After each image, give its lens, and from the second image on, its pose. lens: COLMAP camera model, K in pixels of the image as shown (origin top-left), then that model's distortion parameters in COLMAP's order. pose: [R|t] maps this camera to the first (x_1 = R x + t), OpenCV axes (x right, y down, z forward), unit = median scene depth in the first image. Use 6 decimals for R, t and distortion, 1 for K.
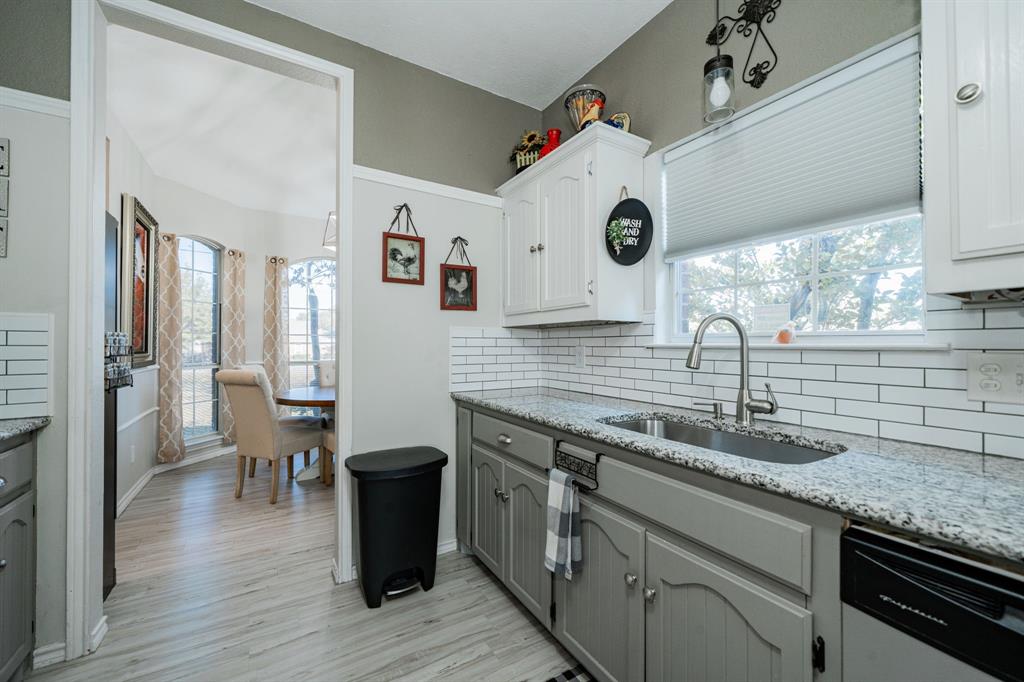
lens RADIAL K [[400.3, 0, 509.9], [0, 400.3, 342.7], [0, 0, 1]] dist [-0.001290, -0.000156]
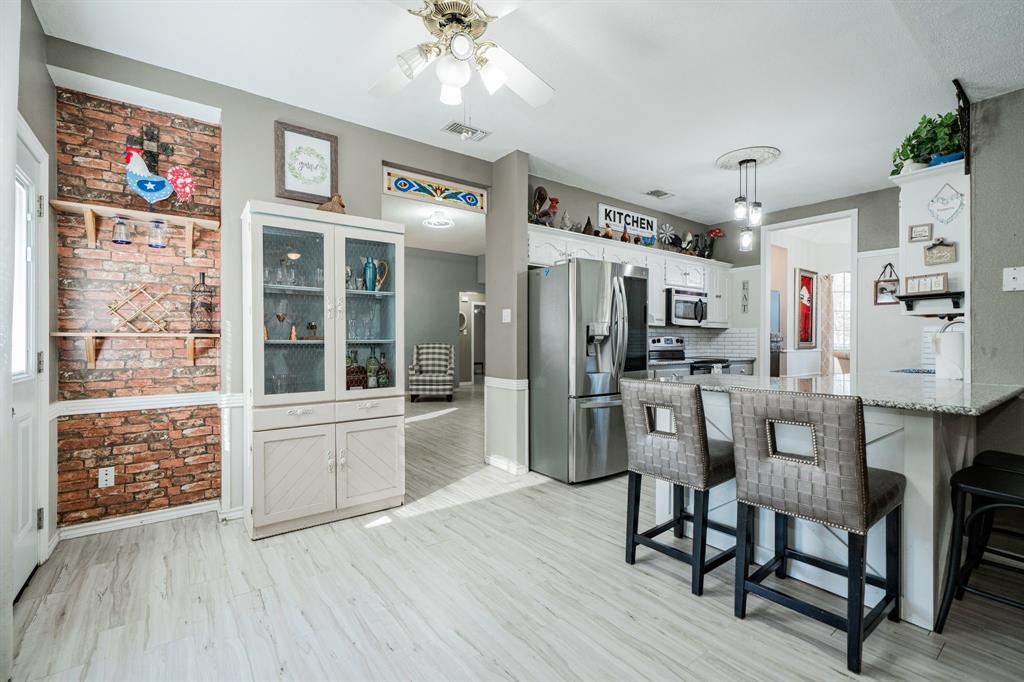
lens RADIAL K [[447.5, 0, 513.0], [0, 447.5, 344.8], [0, 0, 1]] dist [-0.003064, -0.000084]
pose [[0.104268, 0.013588, -0.994456, 1.990448], [0.004579, 0.999890, 0.014142, 0.006491], [0.994539, -0.006028, 0.104194, -1.201757]]
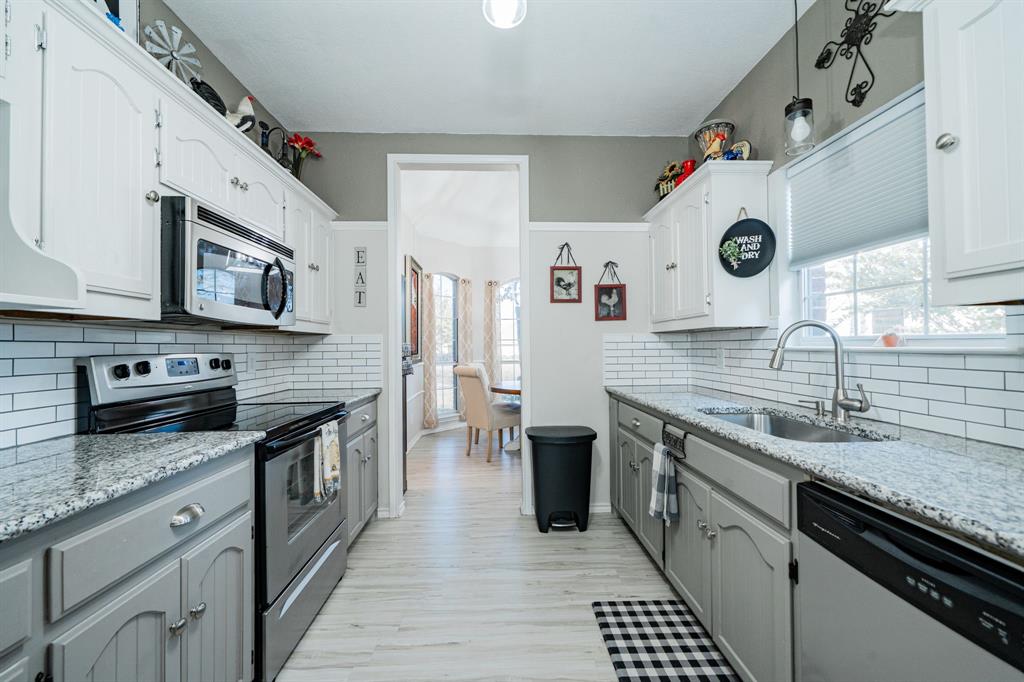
lens RADIAL K [[400.3, 0, 509.4], [0, 400.3, 343.0], [0, 0, 1]] dist [-0.001290, -0.000156]
pose [[0.875245, -0.013343, -0.483495, 0.251872], [0.013320, 0.999905, -0.003481, -0.013534], [0.483496, -0.003393, 0.875340, -0.307809]]
